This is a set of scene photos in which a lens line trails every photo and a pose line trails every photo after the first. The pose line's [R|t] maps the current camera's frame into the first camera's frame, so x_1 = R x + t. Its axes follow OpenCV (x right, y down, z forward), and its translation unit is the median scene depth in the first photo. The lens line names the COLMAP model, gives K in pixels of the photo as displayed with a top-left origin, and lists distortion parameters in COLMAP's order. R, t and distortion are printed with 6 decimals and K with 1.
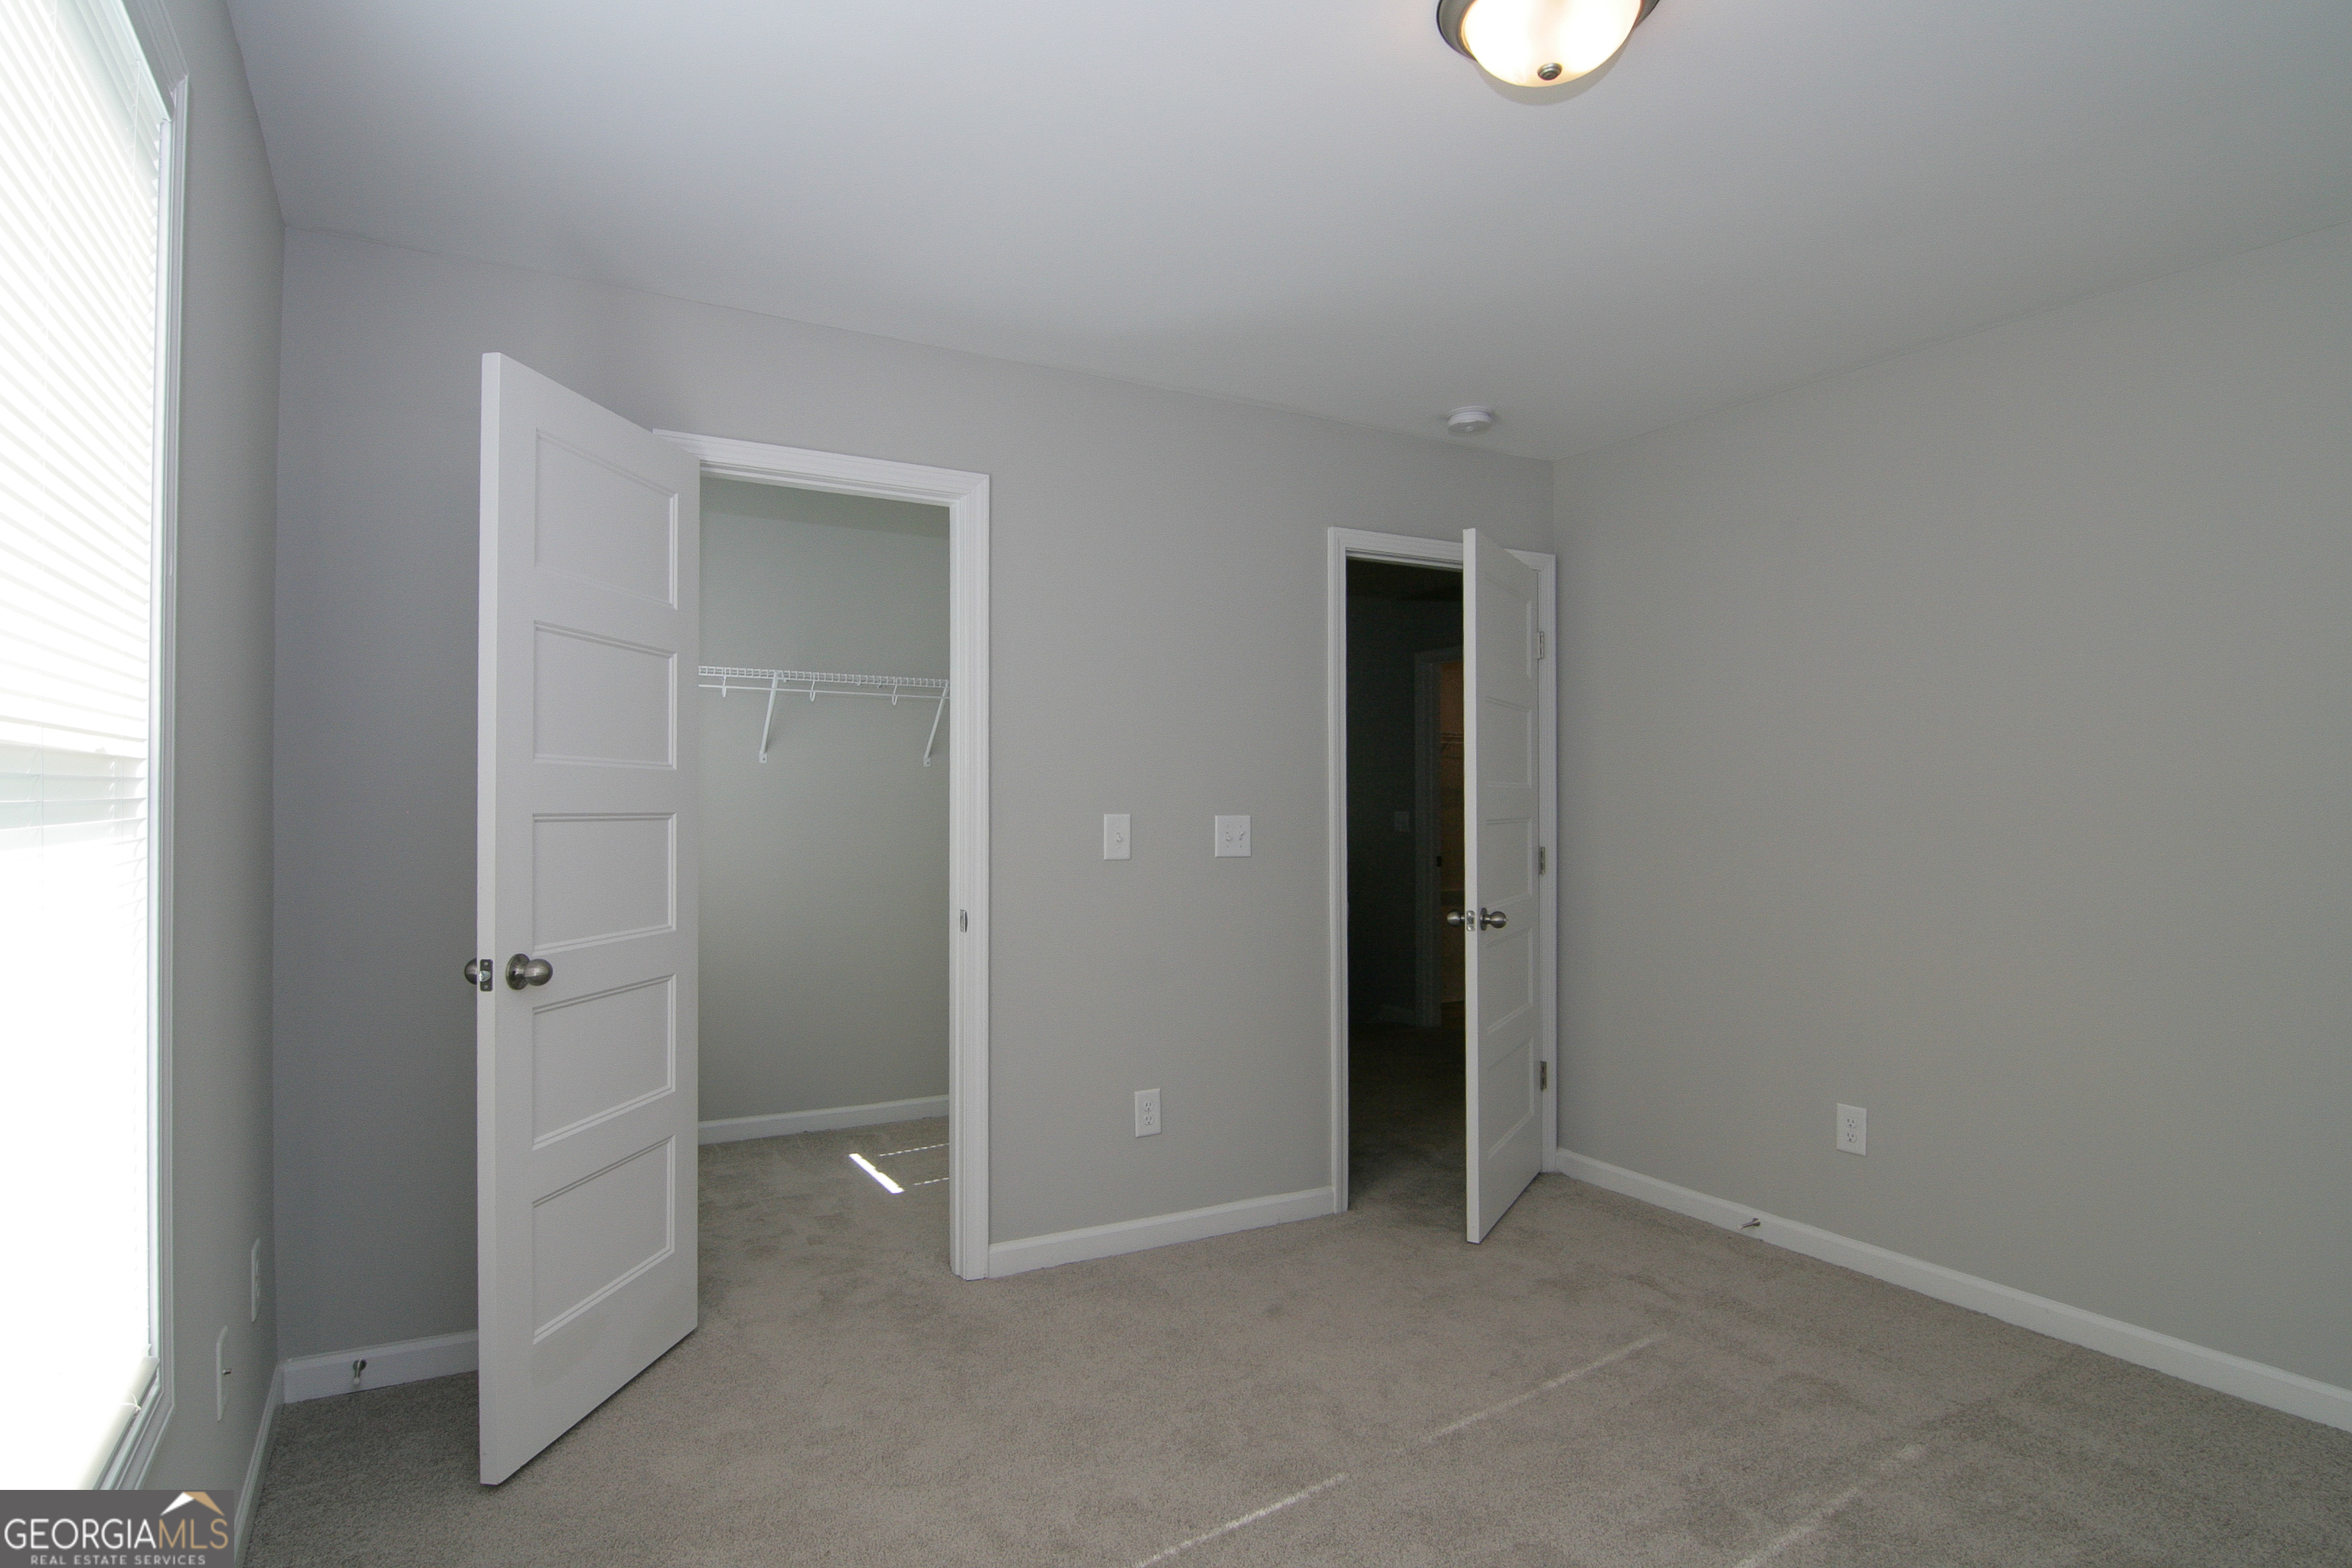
lens RADIAL K [[1237.7, 0, 1187.6], [0, 1237.7, 771.5], [0, 0, 1]] dist [-0.009956, -0.010165]
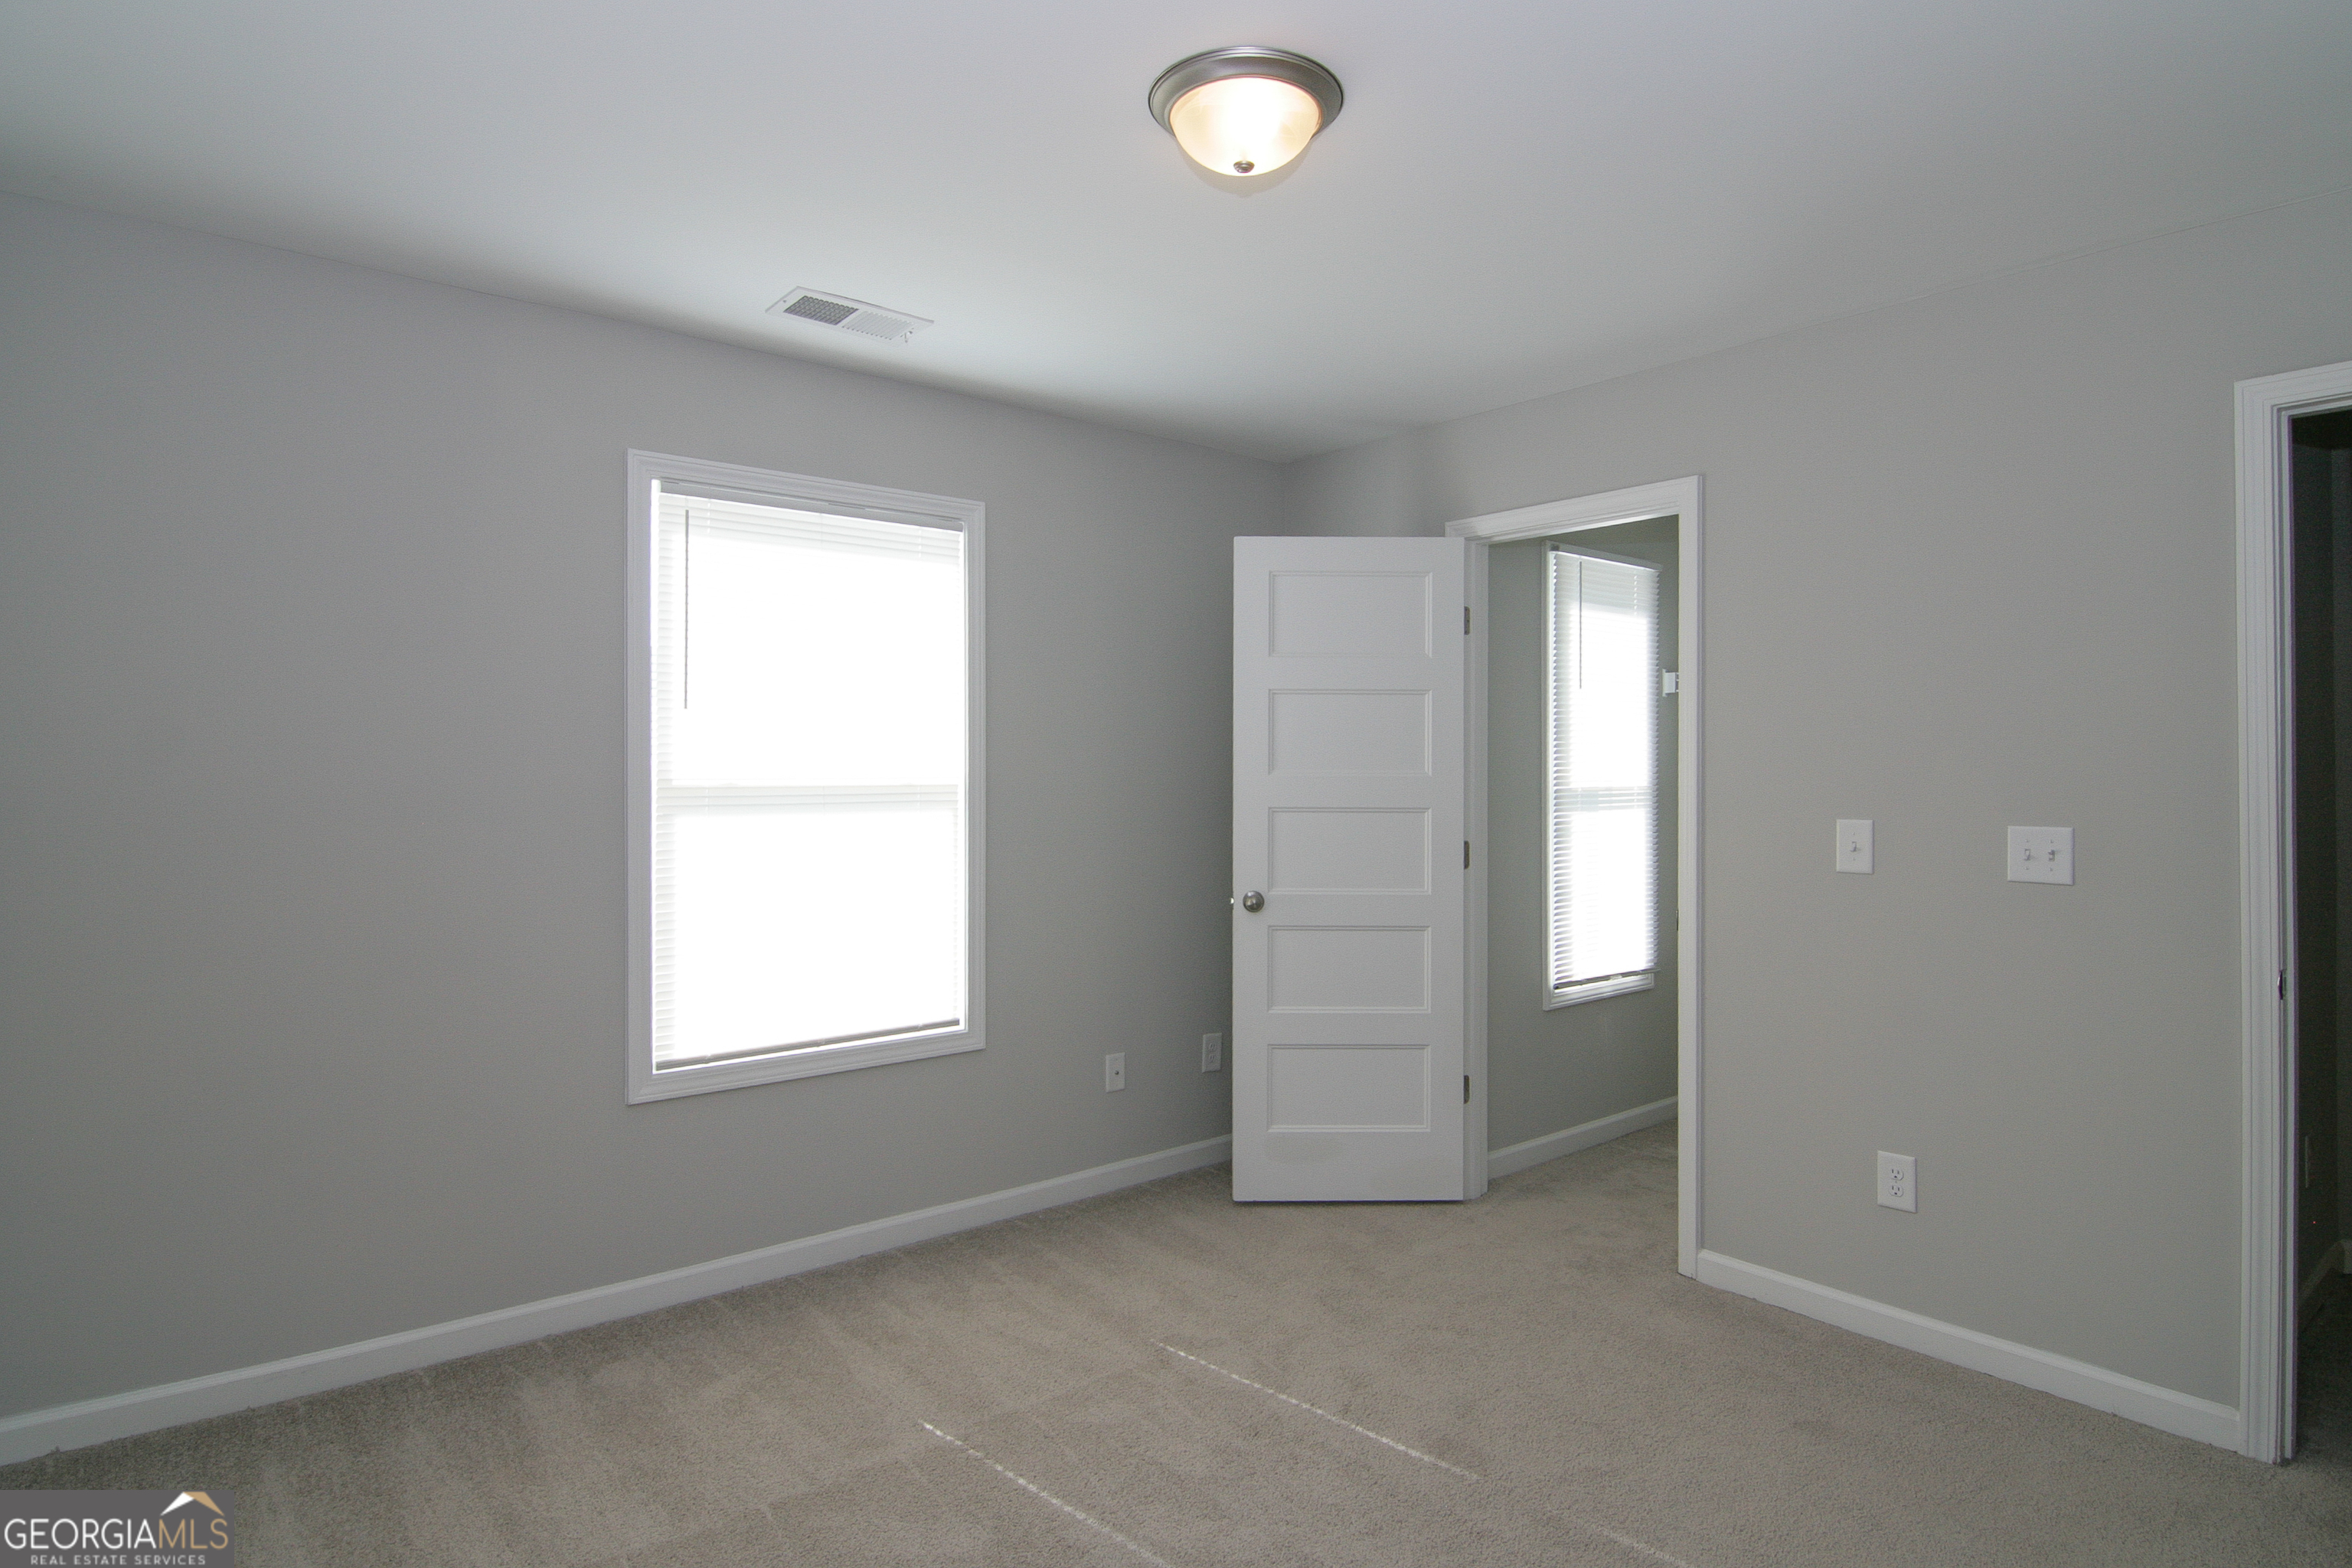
lens RADIAL K [[1237.7, 0, 1172.6], [0, 1237.7, 789.6], [0, 0, 1]] dist [-0.009956, -0.010165]
pose [[0.192393, -0.002100, -0.981316, 0.688443], [0.013256, 0.999912, 0.000459, 0.007243], [0.981228, -0.013097, 0.192404, 0.374332]]
